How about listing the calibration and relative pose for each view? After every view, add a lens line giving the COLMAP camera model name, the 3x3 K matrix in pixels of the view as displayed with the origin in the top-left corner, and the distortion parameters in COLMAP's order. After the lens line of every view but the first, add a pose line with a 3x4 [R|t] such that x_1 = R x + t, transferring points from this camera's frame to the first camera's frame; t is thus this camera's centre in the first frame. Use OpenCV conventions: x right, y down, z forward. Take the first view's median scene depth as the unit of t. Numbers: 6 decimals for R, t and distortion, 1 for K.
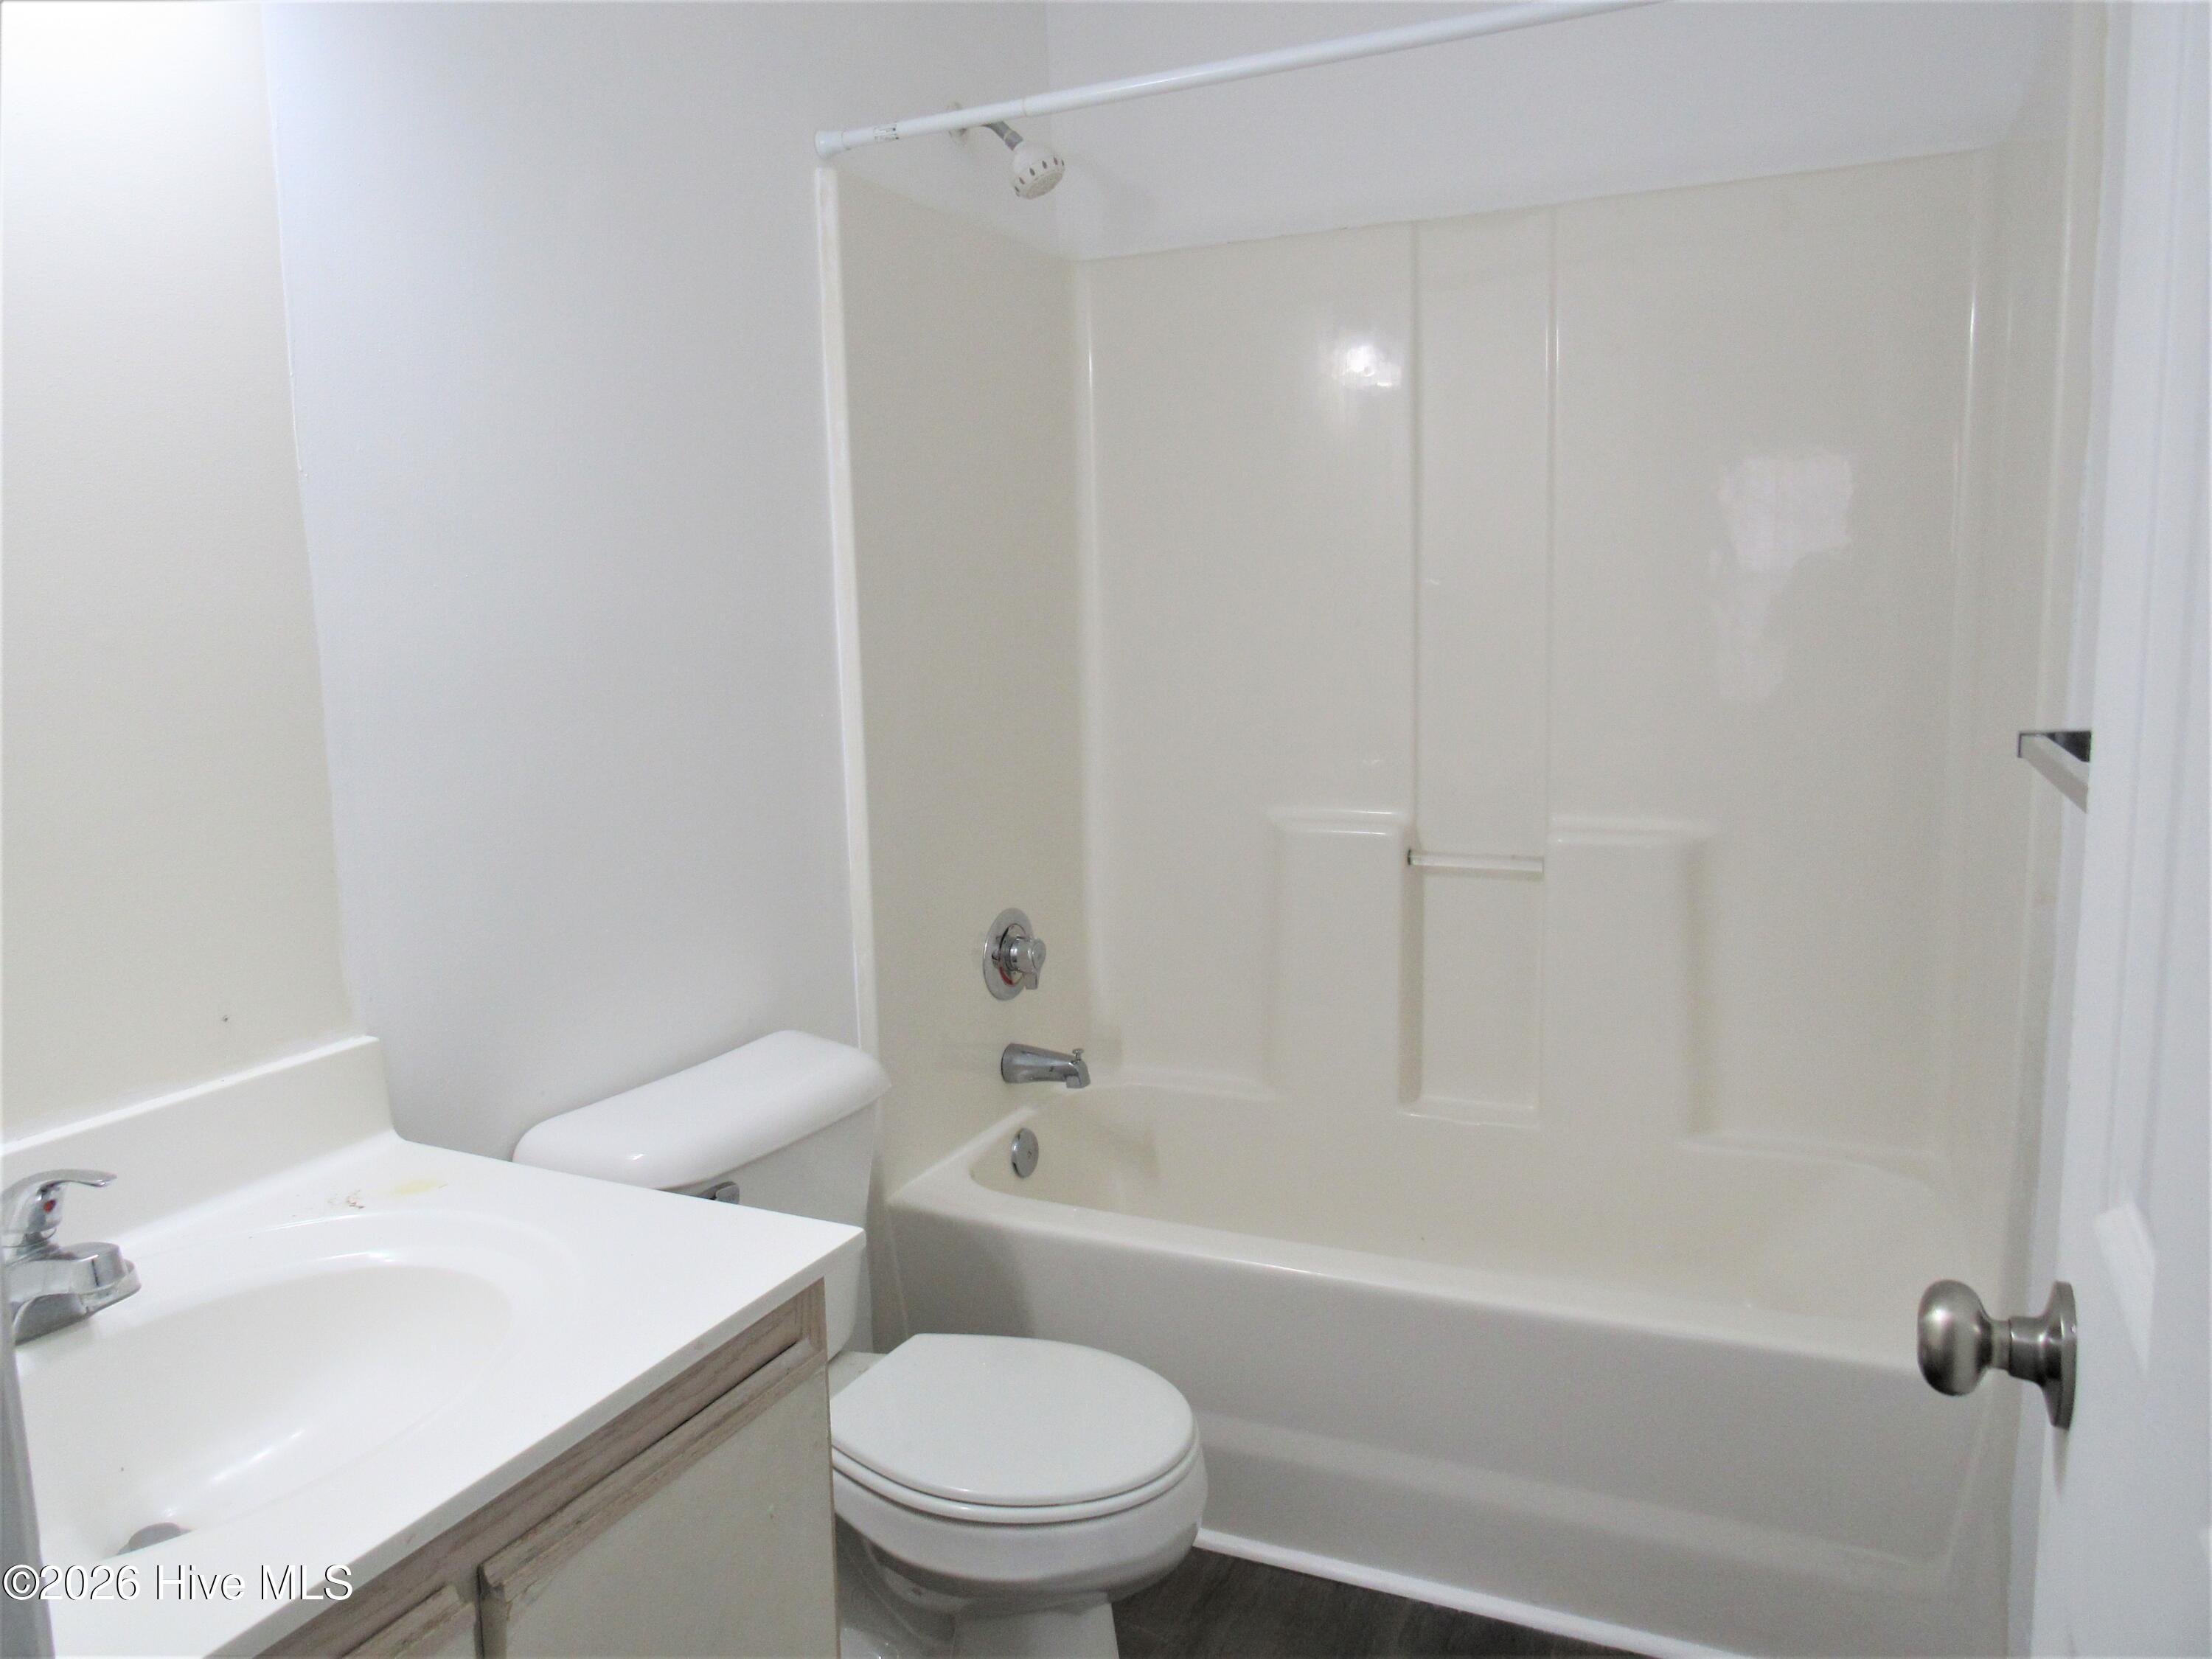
lens RADIAL K [[1581.8, 0, 1121.7], [0, 1581.8, 830.6], [0, 0, 1]] dist [-0.020909, 0.004792]
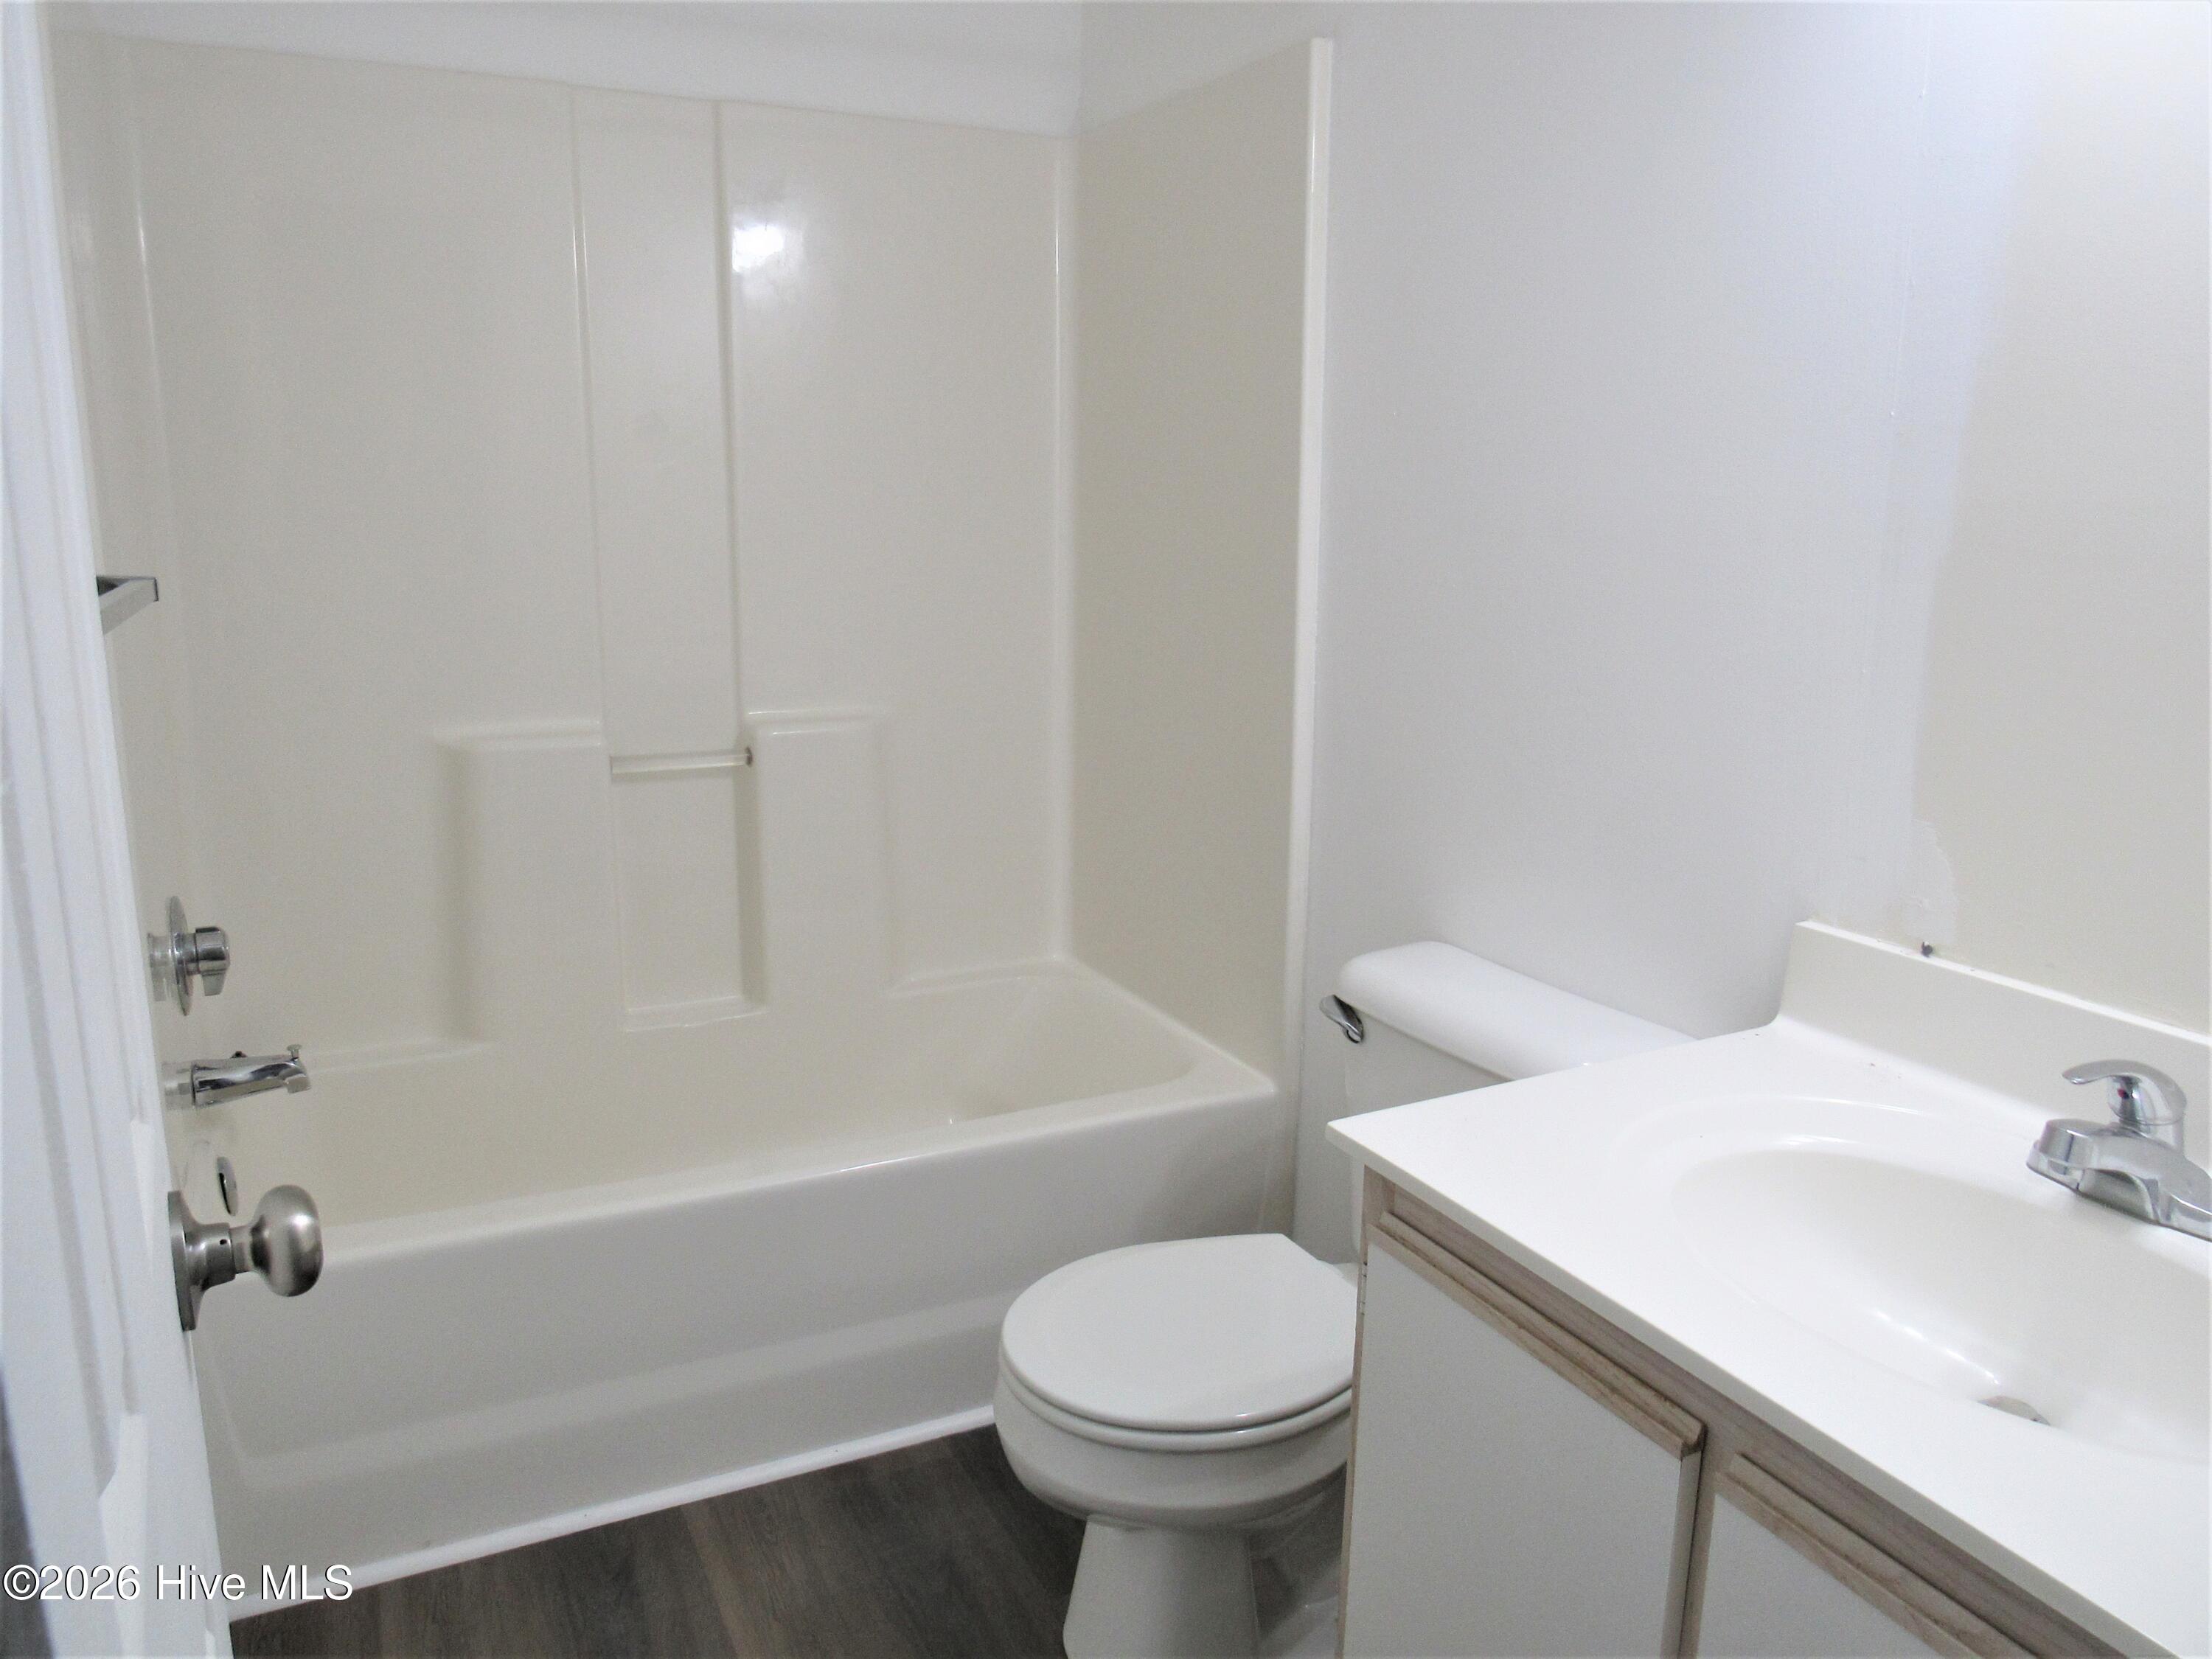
lens RADIAL K [[1581.8, 0, 1121.7], [0, 1581.8, 830.6], [0, 0, 1]] dist [-0.020909, 0.004792]
pose [[0.622453, -0.136449, 0.770671, -0.372140], [0.085509, 0.990647, 0.106333, -0.019232], [-0.777972, -0.000288, 0.628299, 0.164261]]
